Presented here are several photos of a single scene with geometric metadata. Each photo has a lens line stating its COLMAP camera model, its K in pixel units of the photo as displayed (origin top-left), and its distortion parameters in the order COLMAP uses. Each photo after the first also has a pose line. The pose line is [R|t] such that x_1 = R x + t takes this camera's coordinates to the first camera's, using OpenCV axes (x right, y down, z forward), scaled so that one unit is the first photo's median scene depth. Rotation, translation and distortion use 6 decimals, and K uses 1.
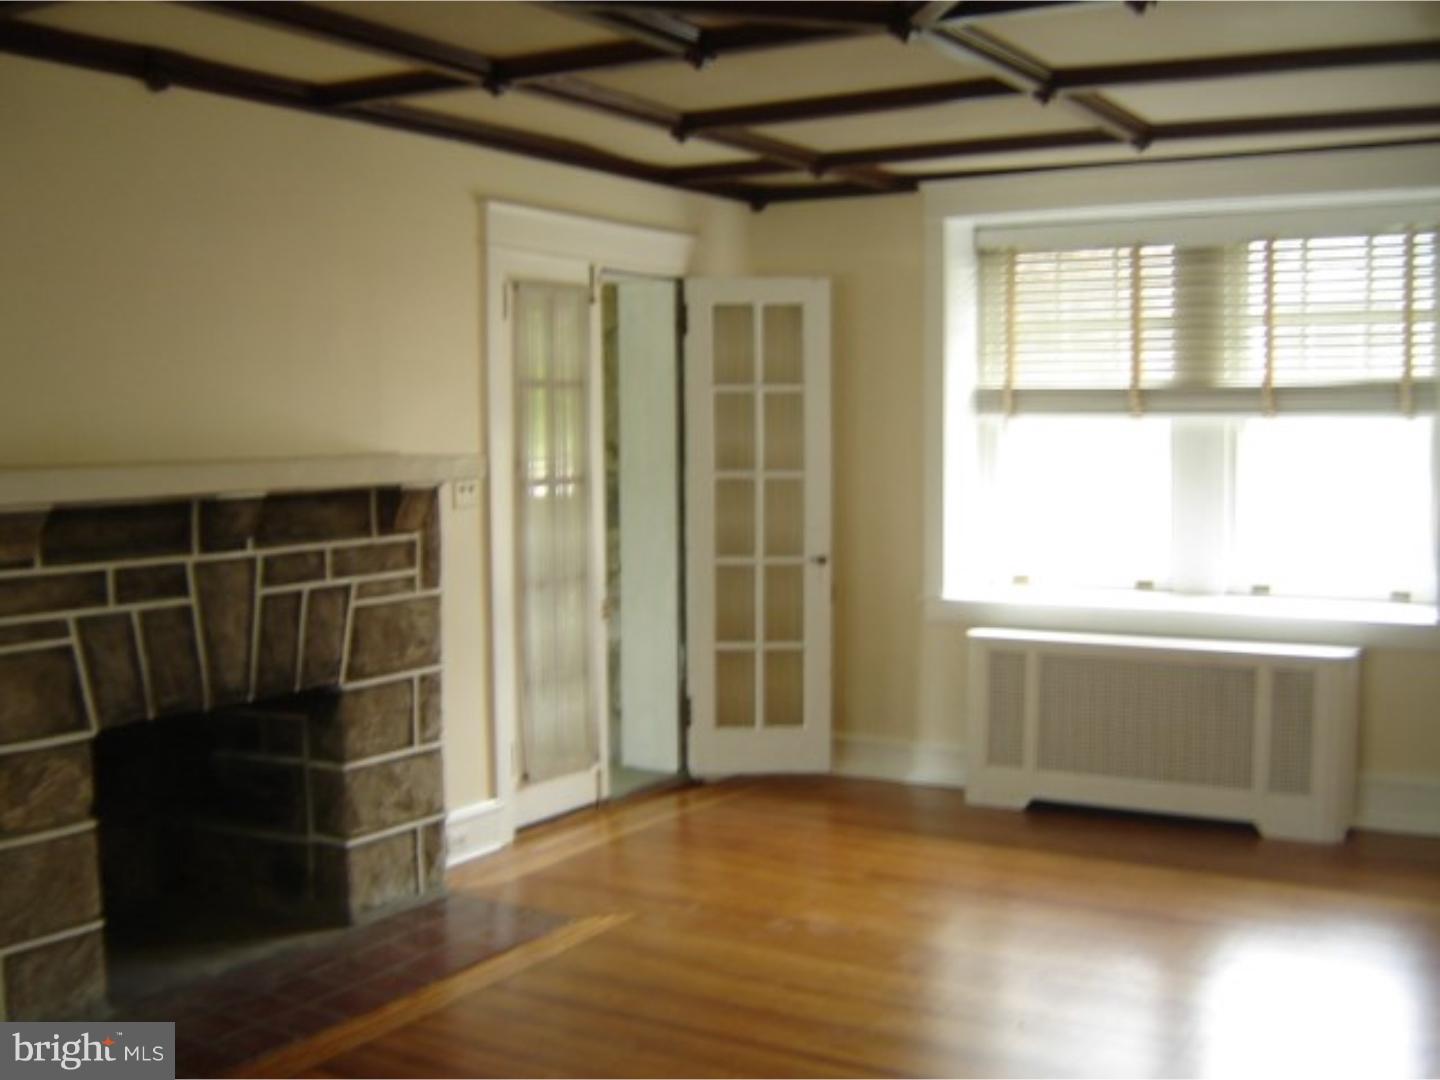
lens RADIAL K [[1638.7, 0, 720.0], [0, 1638.7, 540.0], [0, 0, 1]] dist [-0.111913, -0.022368]
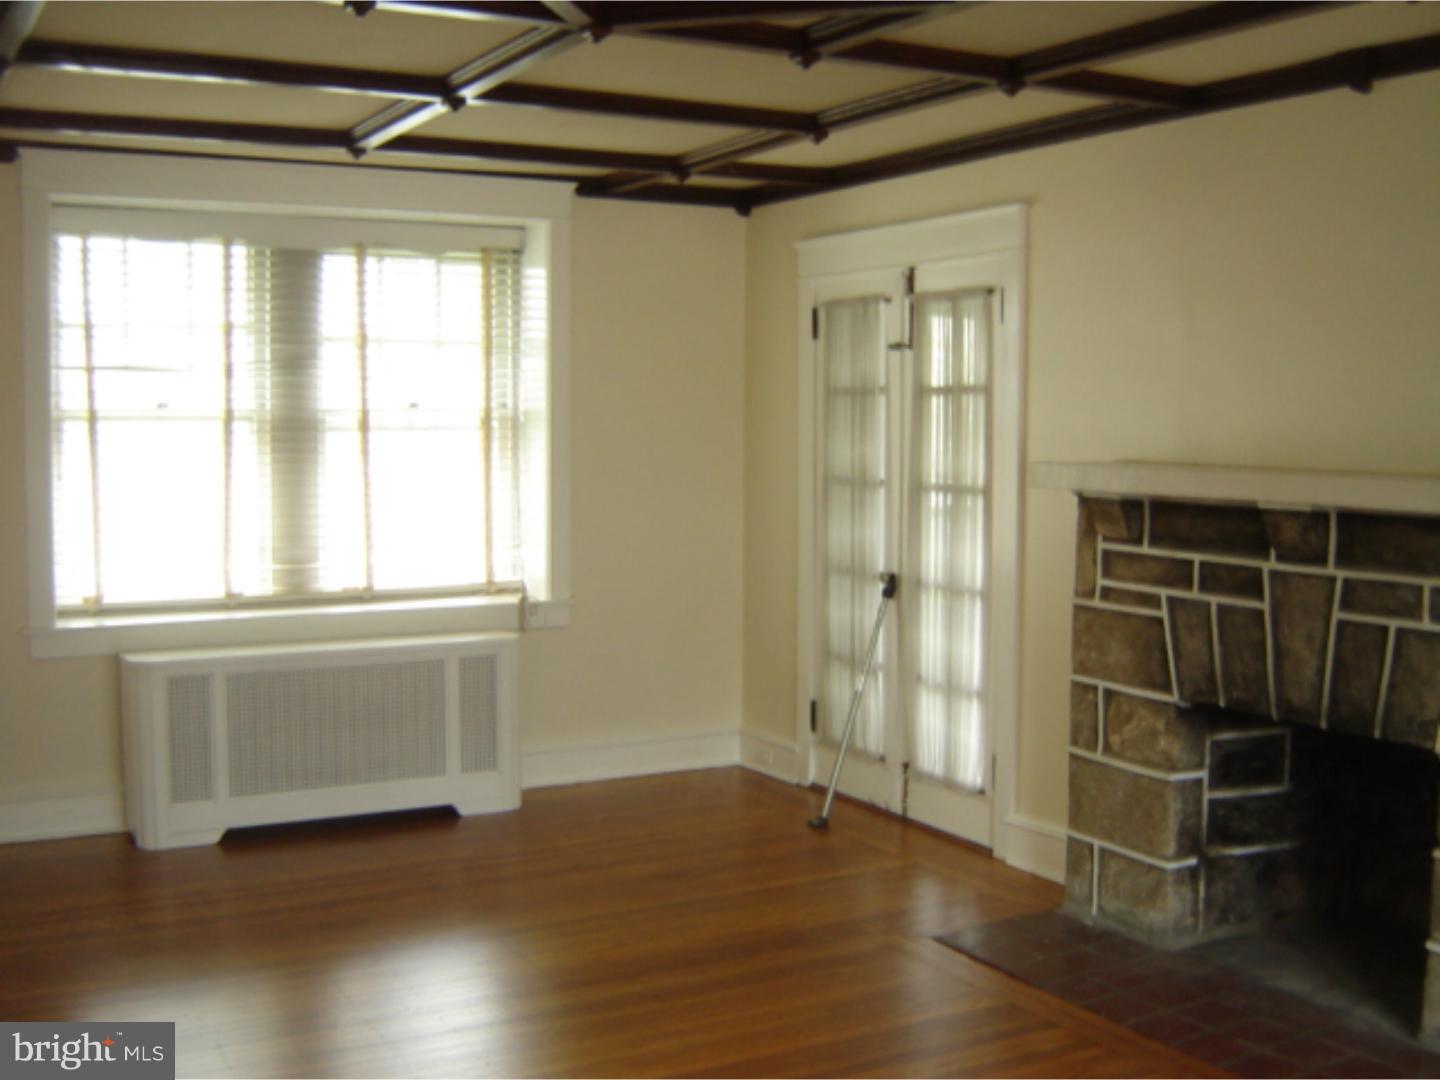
lens RADIAL K [[1638.7, 0, 720.0], [0, 1638.7, 540.0], [0, 0, 1]] dist [-0.111913, -0.022368]
pose [[-0.491755, 0.061675, -0.868547, 0.726847], [-0.072275, 0.991155, 0.111302, -0.092408], [0.867729, 0.117508, -0.482948, 1.196727]]
